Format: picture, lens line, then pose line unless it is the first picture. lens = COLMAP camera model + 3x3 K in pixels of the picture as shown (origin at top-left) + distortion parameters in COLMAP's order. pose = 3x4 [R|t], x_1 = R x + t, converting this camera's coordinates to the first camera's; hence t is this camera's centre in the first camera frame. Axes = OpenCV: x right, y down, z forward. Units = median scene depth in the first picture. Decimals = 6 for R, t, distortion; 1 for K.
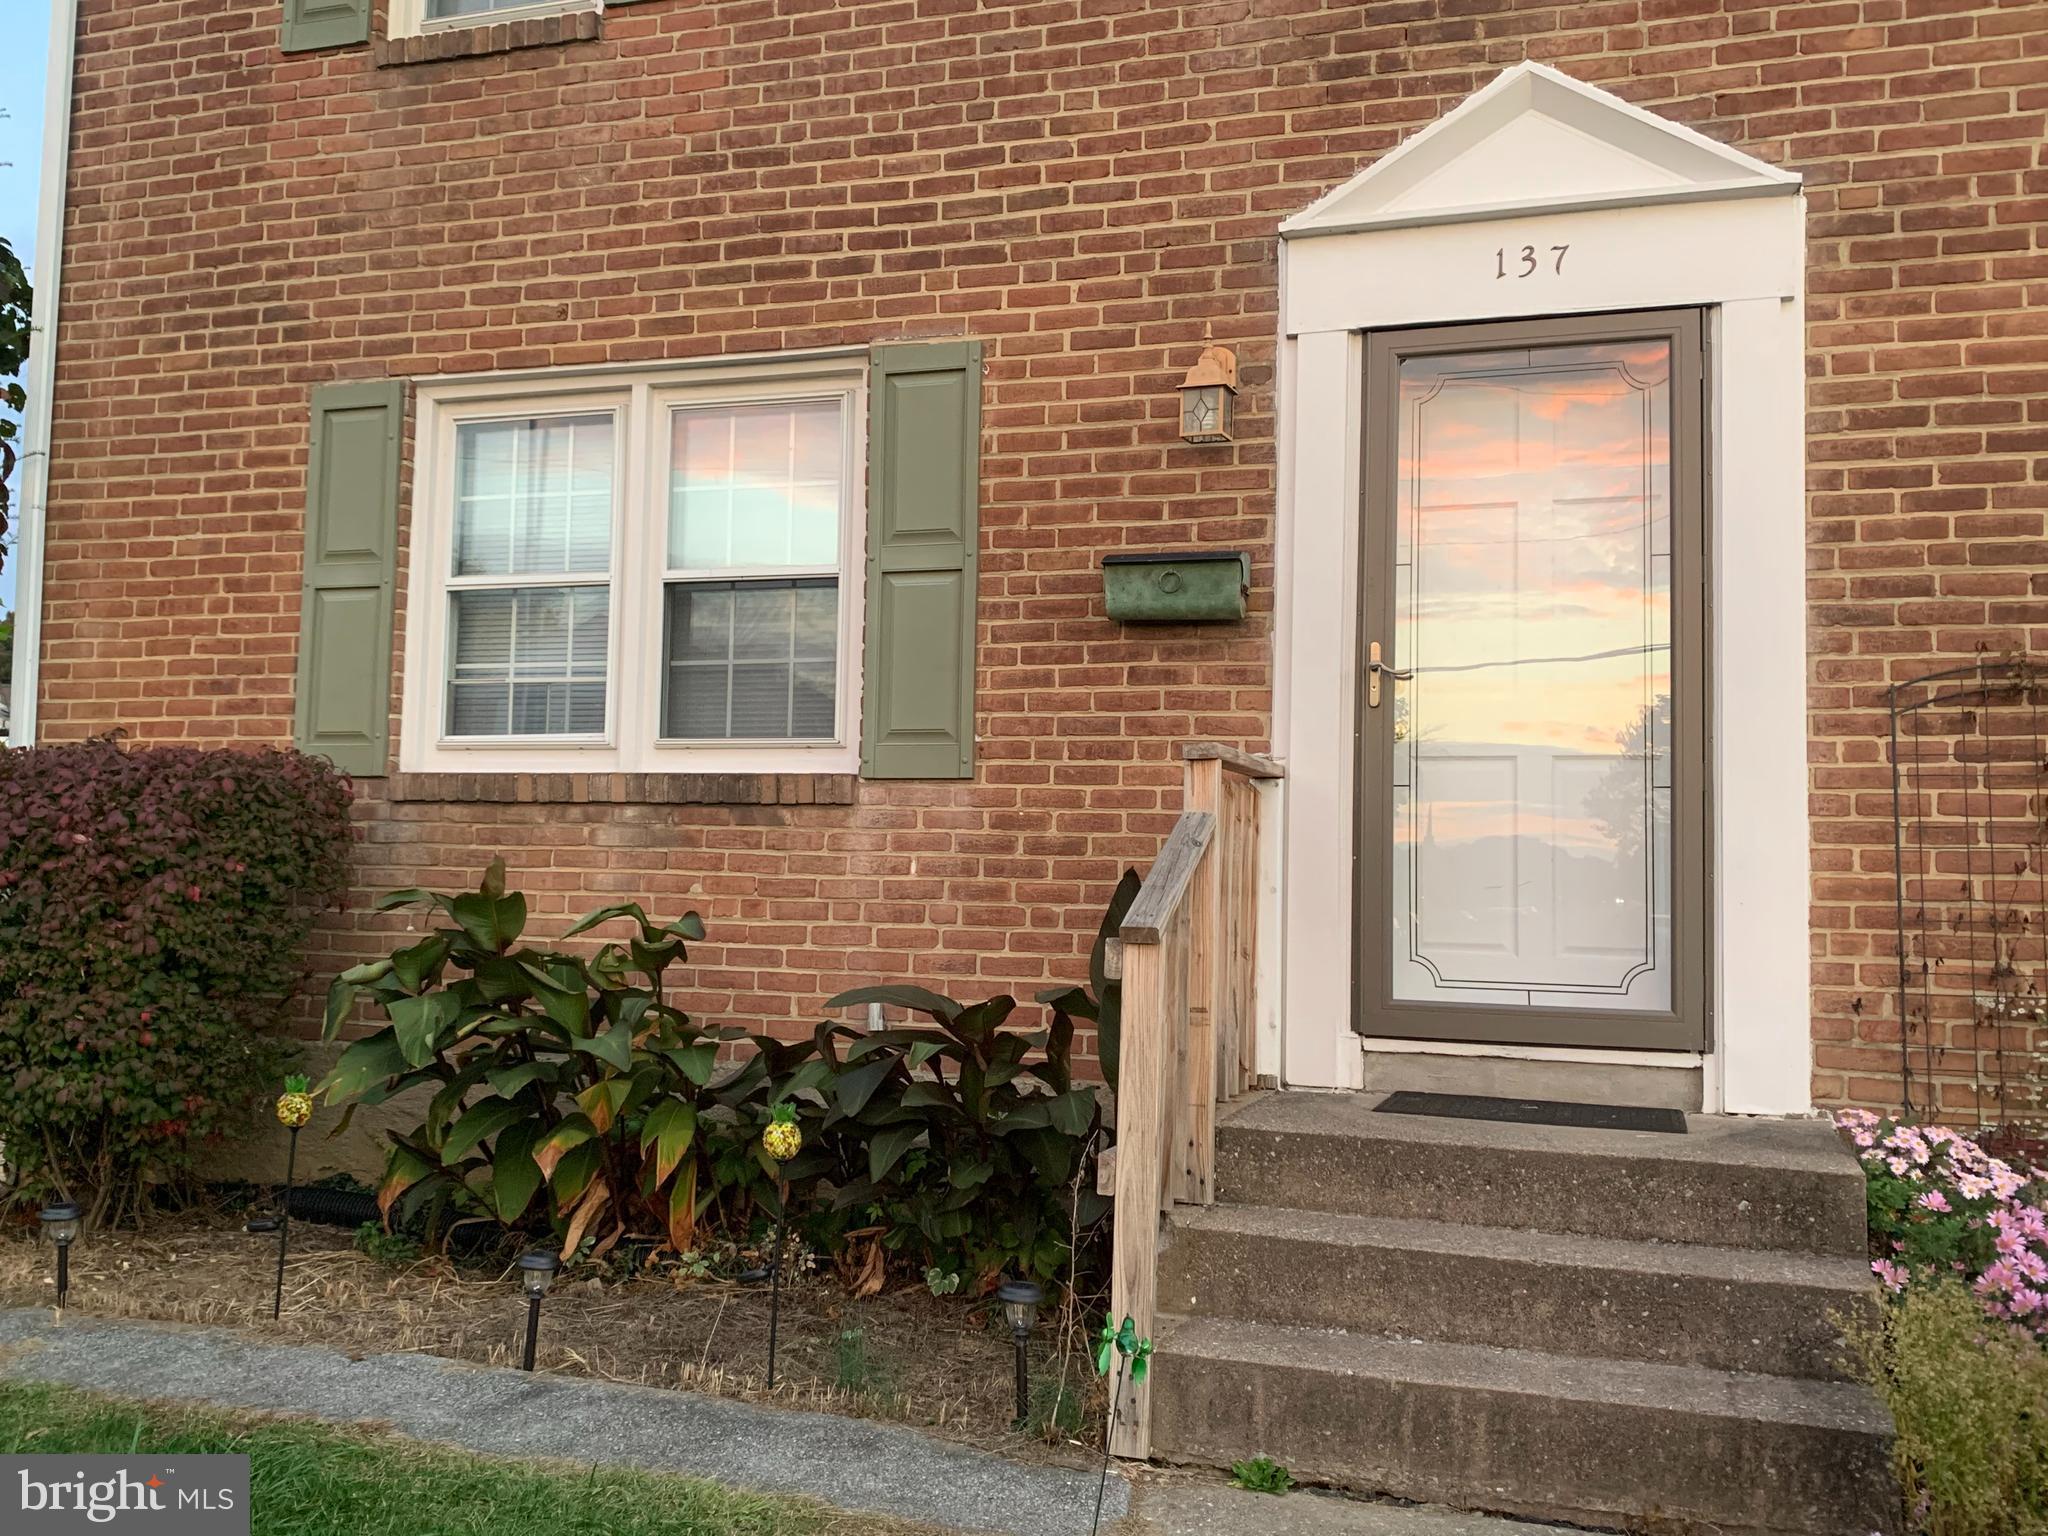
lens RADIAL K [[1743.9, 0, 1027.1], [0, 1743.9, 785.1], [0, 0, 1]] dist [0.076545, -0.162541]
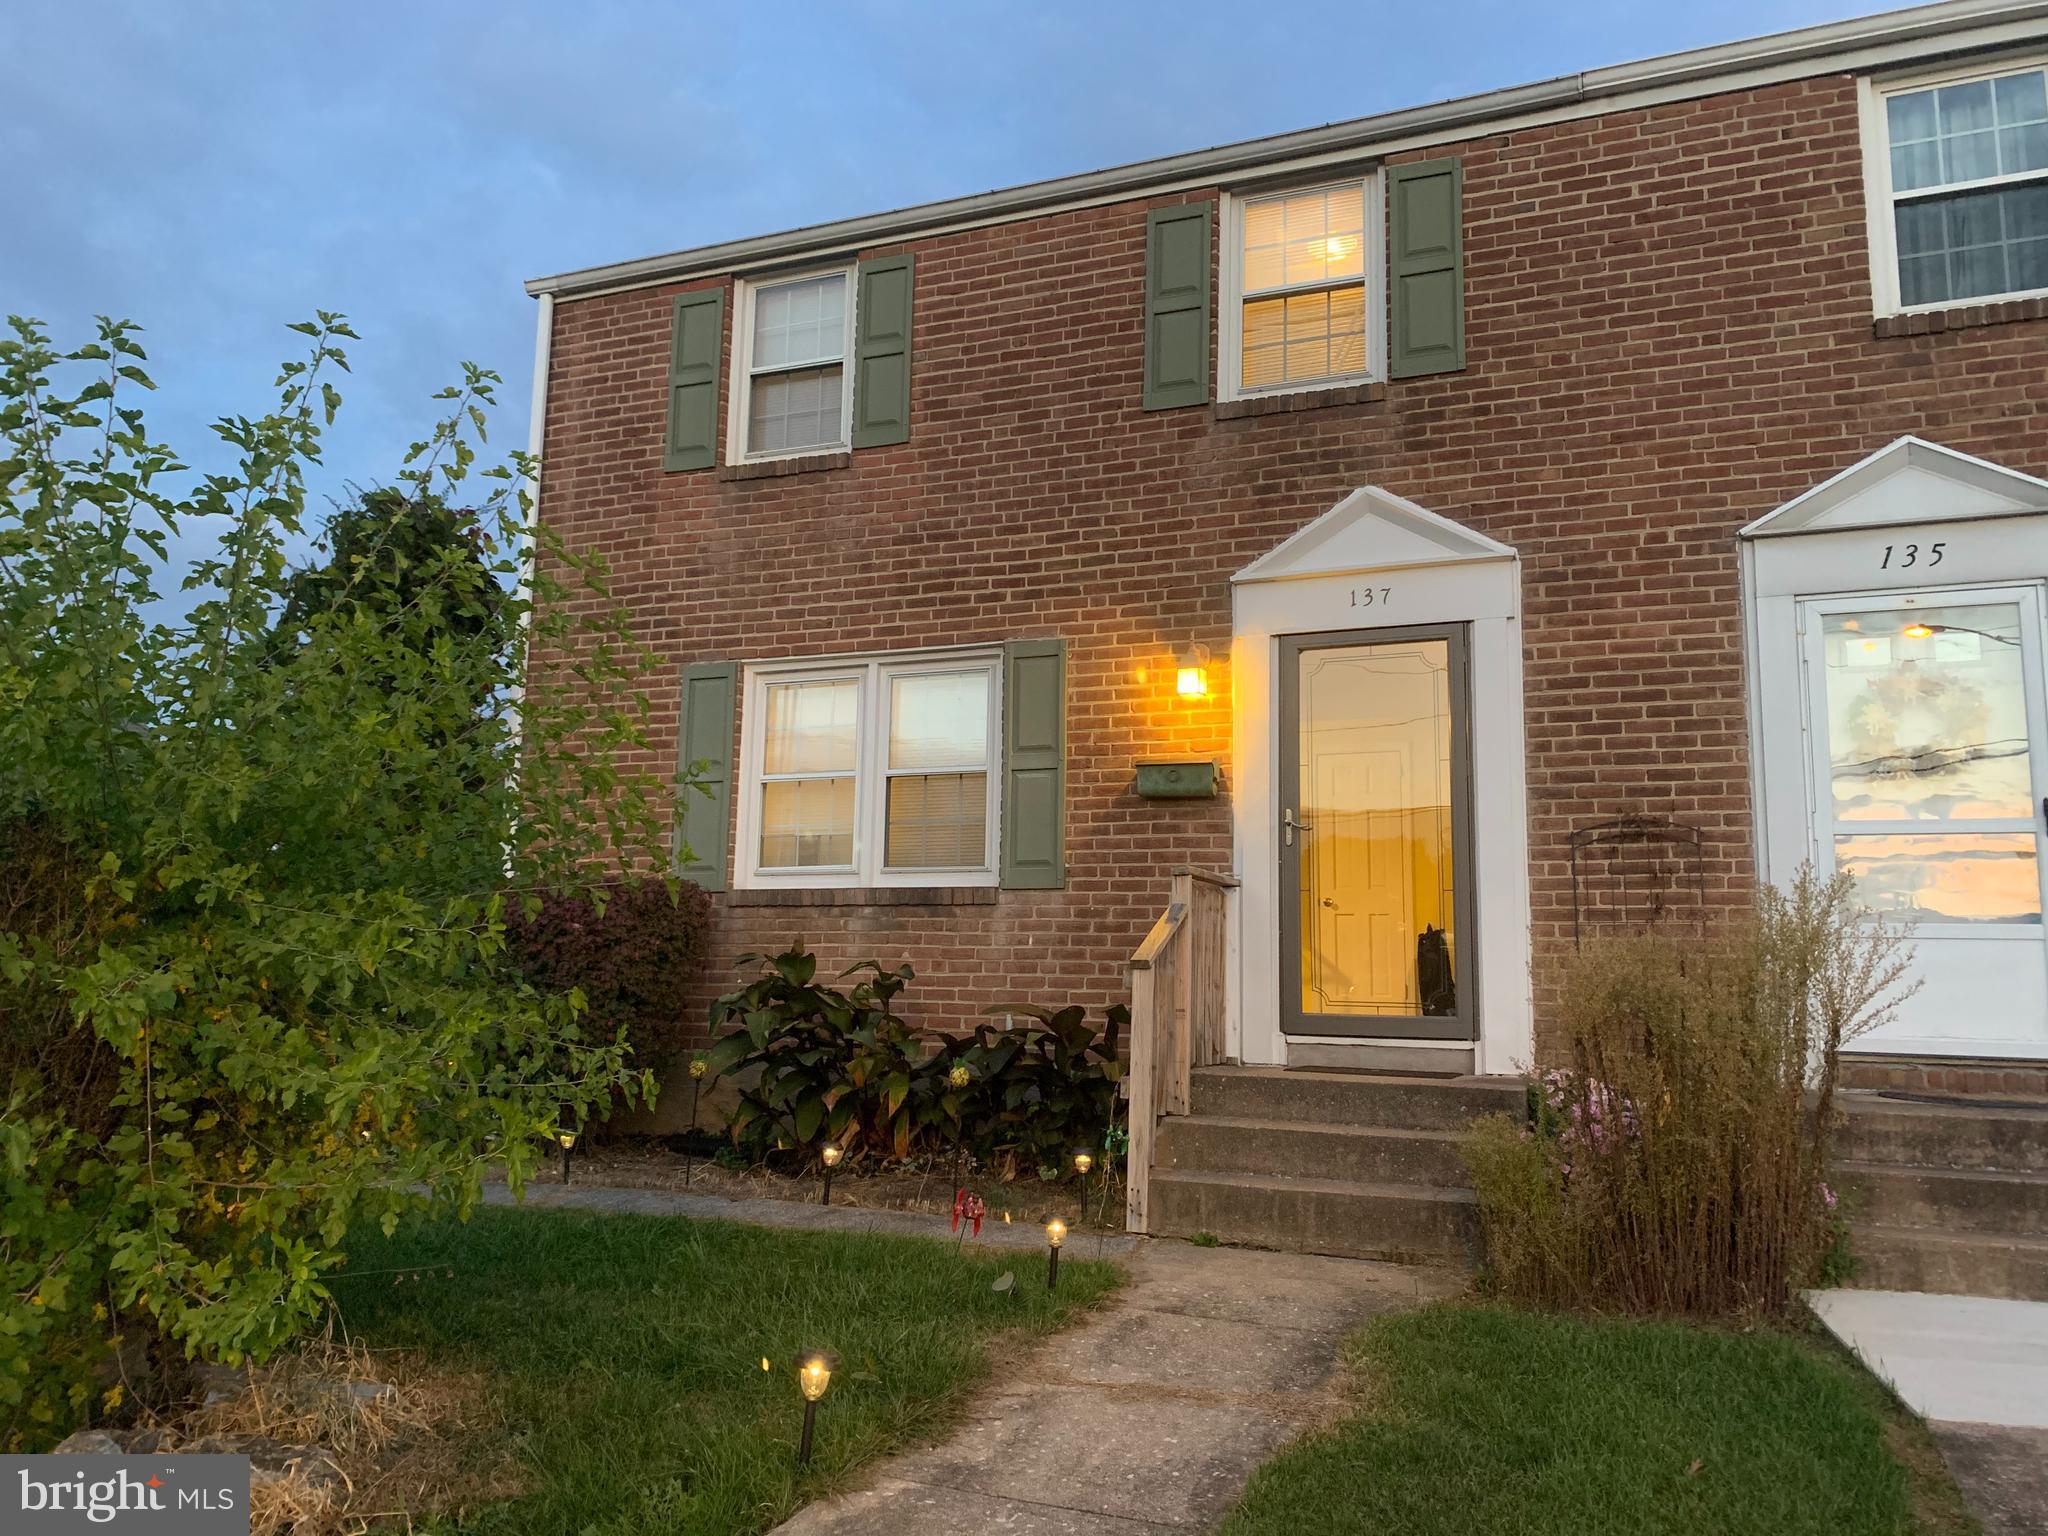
lens RADIAL K [[1545.5, 0, 1015.3], [0, 1545.5, 755.3], [0, 0, 1]] dist [0.130415, -0.241578]
pose [[0.996129, -0.015816, -0.086468, 0.056618], [0.007232, 0.995091, -0.098702, 0.016321], [0.087604, 0.097695, 0.991353, -0.554333]]
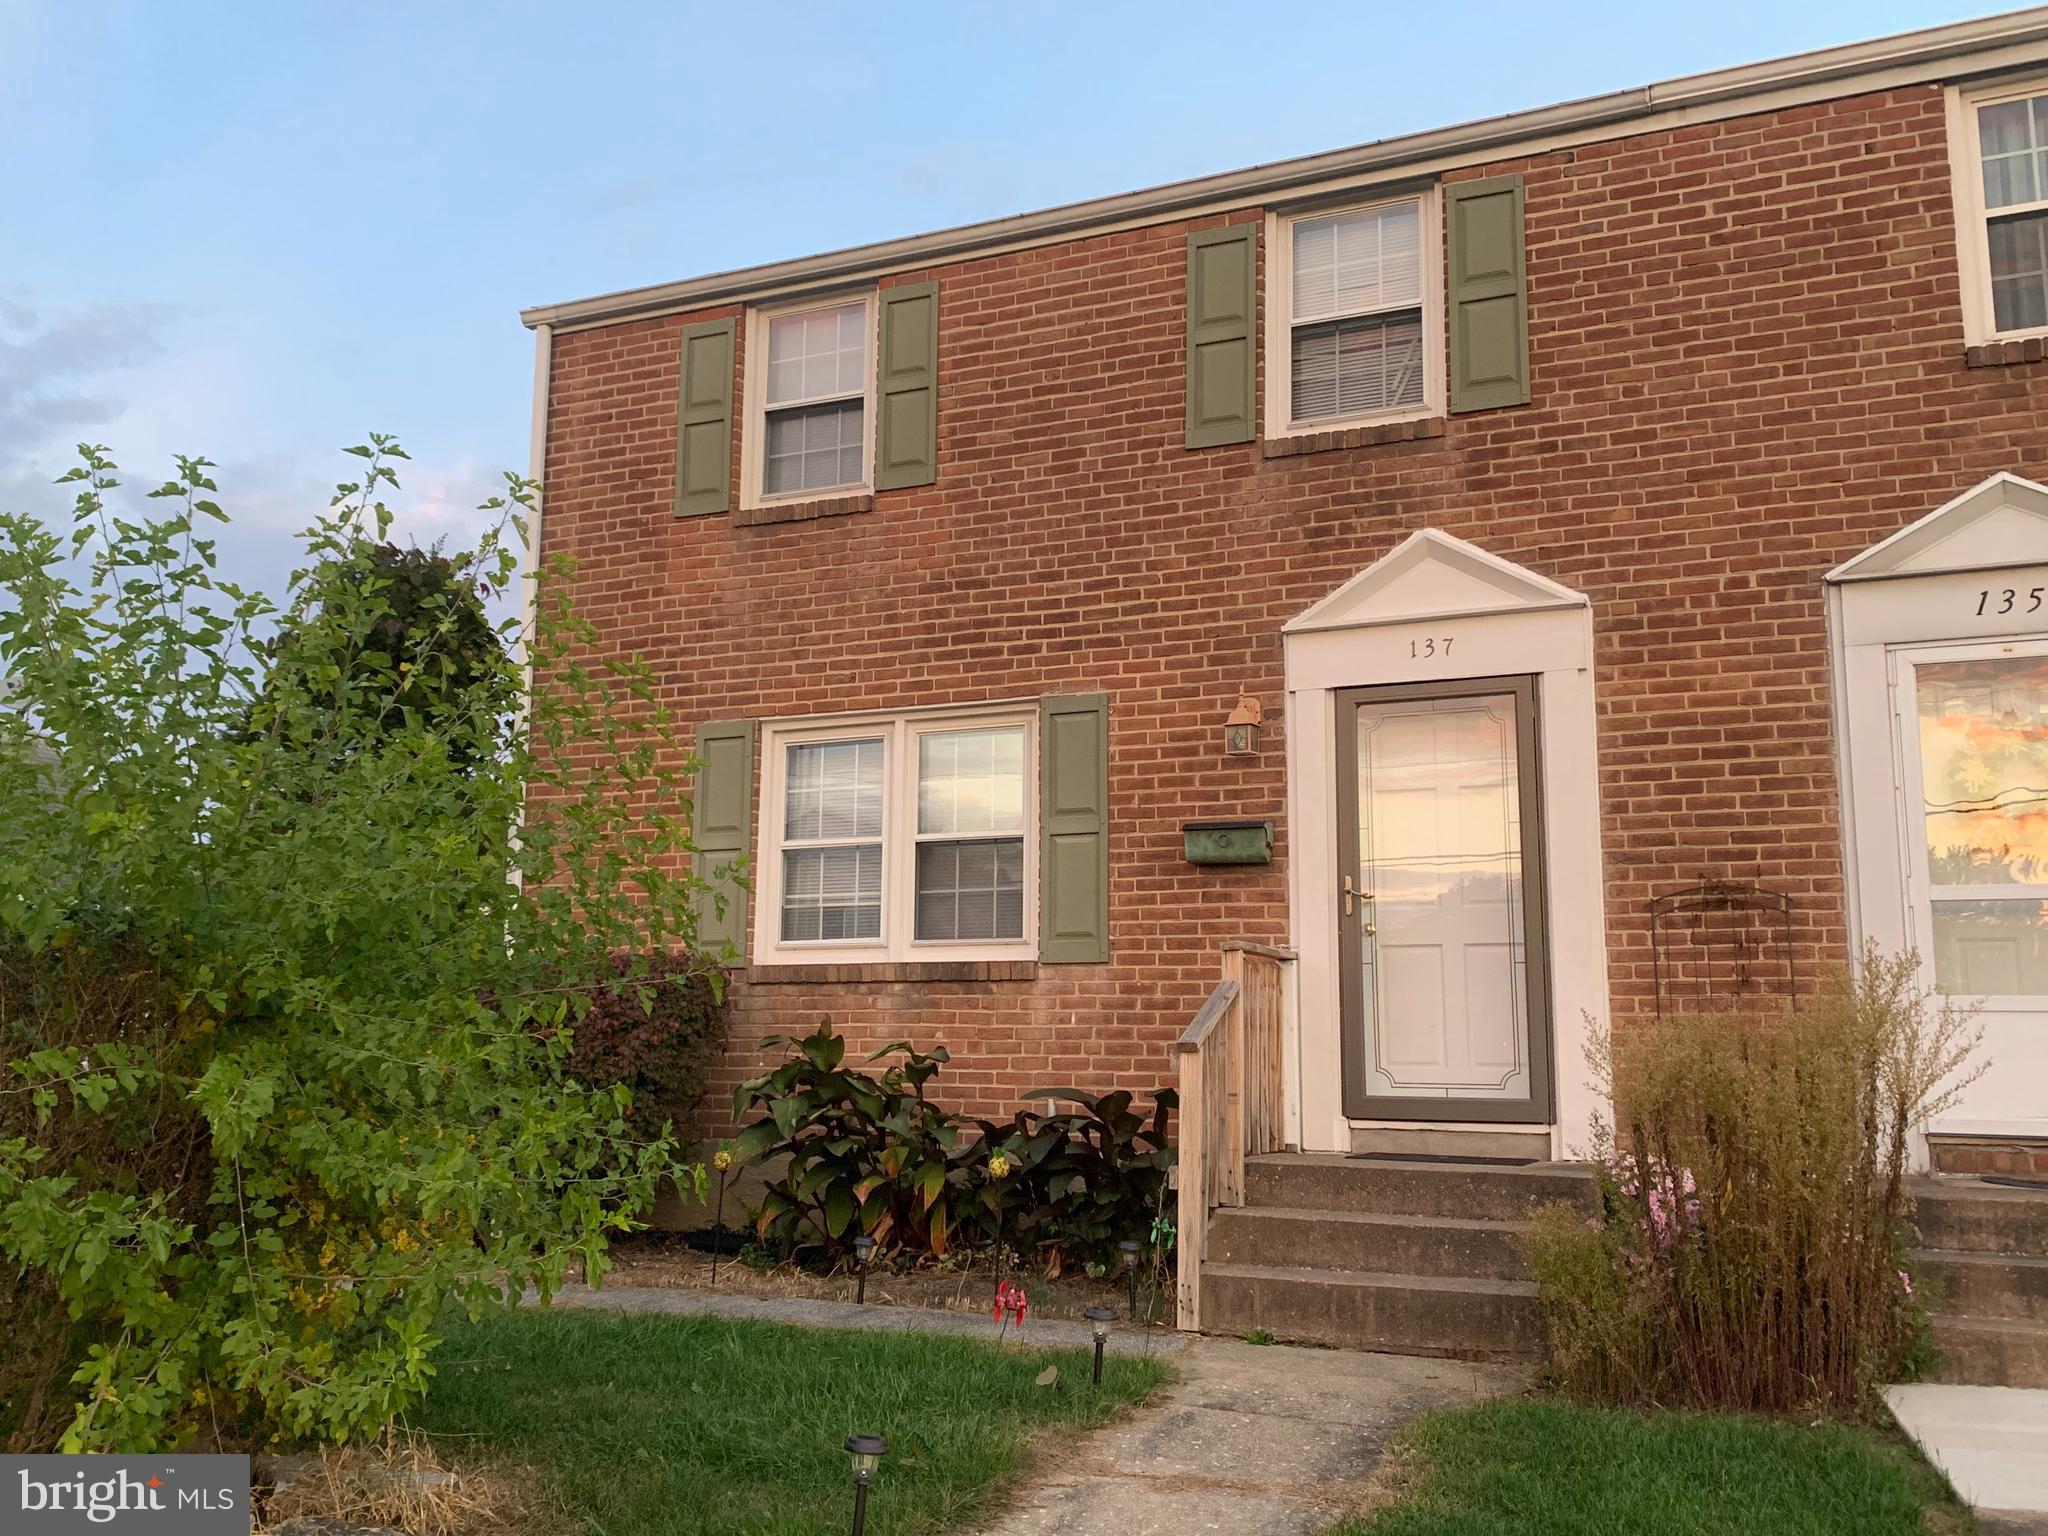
lens RADIAL K [[1818.5, 0, 998.6], [0, 1818.5, 756.1], [0, 0, 1]] dist [0.149395, -0.305274]
pose [[0.992357, -0.031829, -0.119226, 0.076689], [0.018157, 0.993309, -0.114048, -0.002838], [0.122058, 0.111012, 0.986295, -0.713319]]
